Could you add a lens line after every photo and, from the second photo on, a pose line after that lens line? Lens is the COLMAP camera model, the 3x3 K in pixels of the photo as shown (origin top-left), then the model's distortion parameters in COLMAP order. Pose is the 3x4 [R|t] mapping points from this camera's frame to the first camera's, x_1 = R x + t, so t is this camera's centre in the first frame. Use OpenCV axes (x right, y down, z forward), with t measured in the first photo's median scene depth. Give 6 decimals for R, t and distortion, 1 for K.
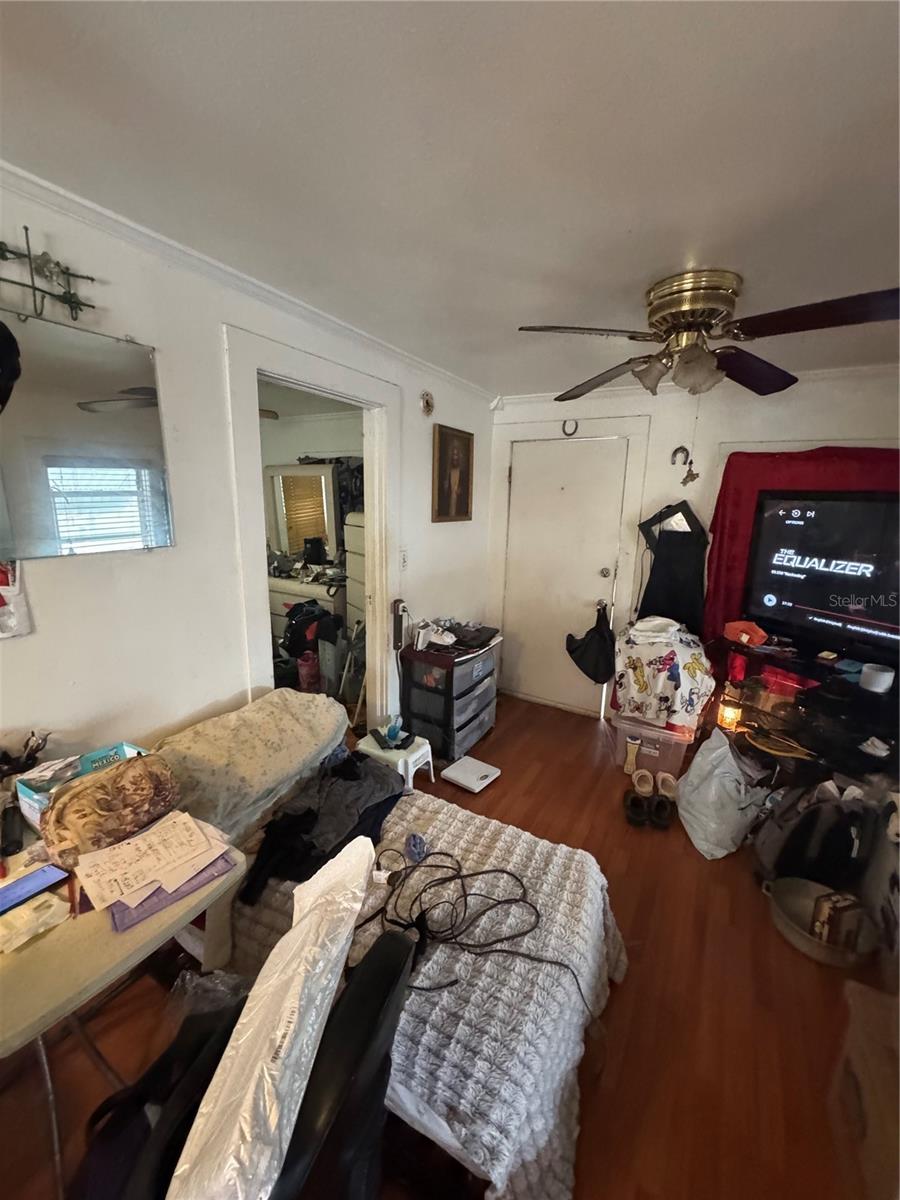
lens RADIAL K [[477.2, 0, 453.3], [0, 477.2, 598.6], [0, 0, 1]] dist [-0.002144, 0.000423]
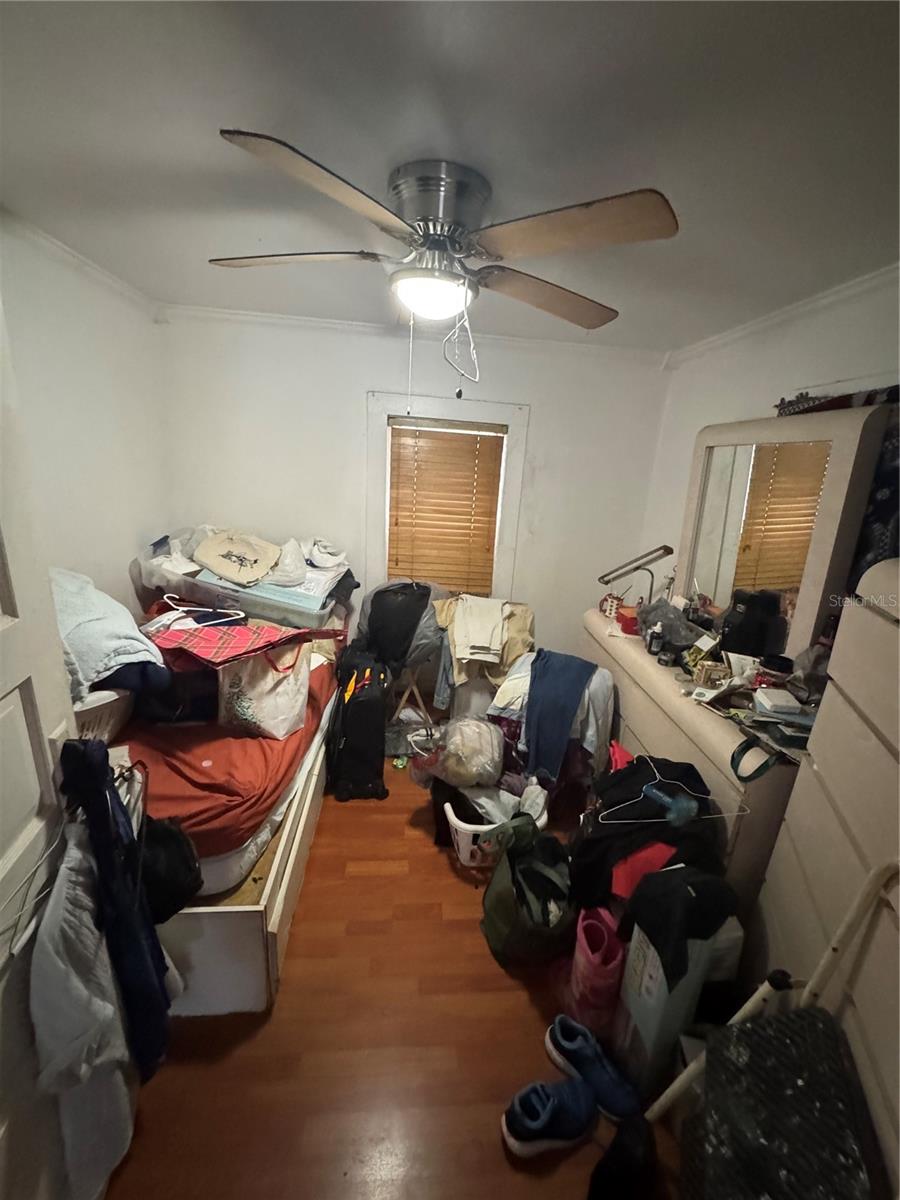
lens RADIAL K [[477.2, 0, 453.3], [0, 477.2, 598.6], [0, 0, 1]] dist [-0.002144, 0.000423]
pose [[0.568040, 0.238336, -0.787735, -0.219412], [-0.219887, 0.966306, 0.133803, -0.227457], [0.793083, 0.097207, 0.601307, 1.024487]]
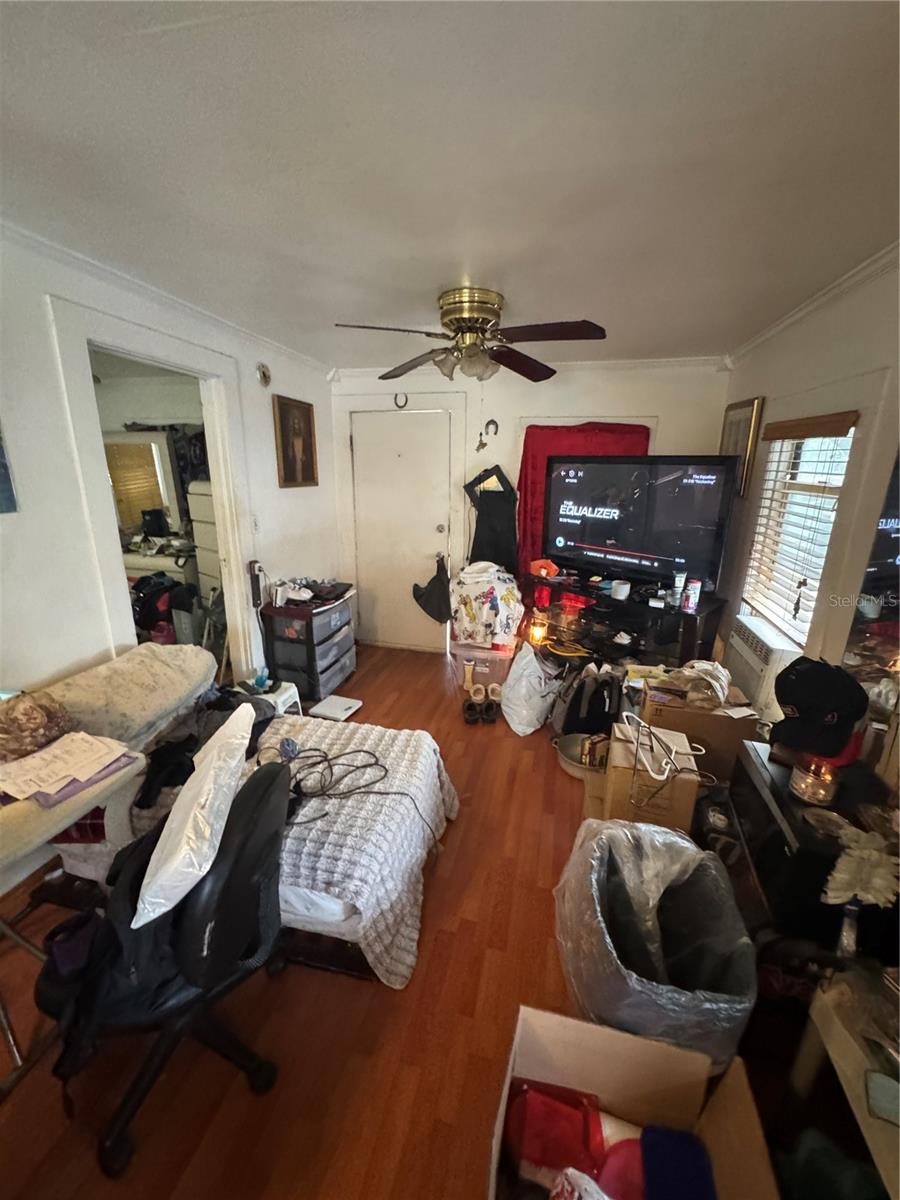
lens RADIAL K [[477.2, 0, 453.3], [0, 477.2, 598.6], [0, 0, 1]] dist [-0.002144, 0.000423]
pose [[0.957270, -0.087160, 0.275749, 0.014994], [0.069975, 0.994977, 0.071579, 0.049600], [-0.280603, -0.049225, 0.958561, -0.196678]]
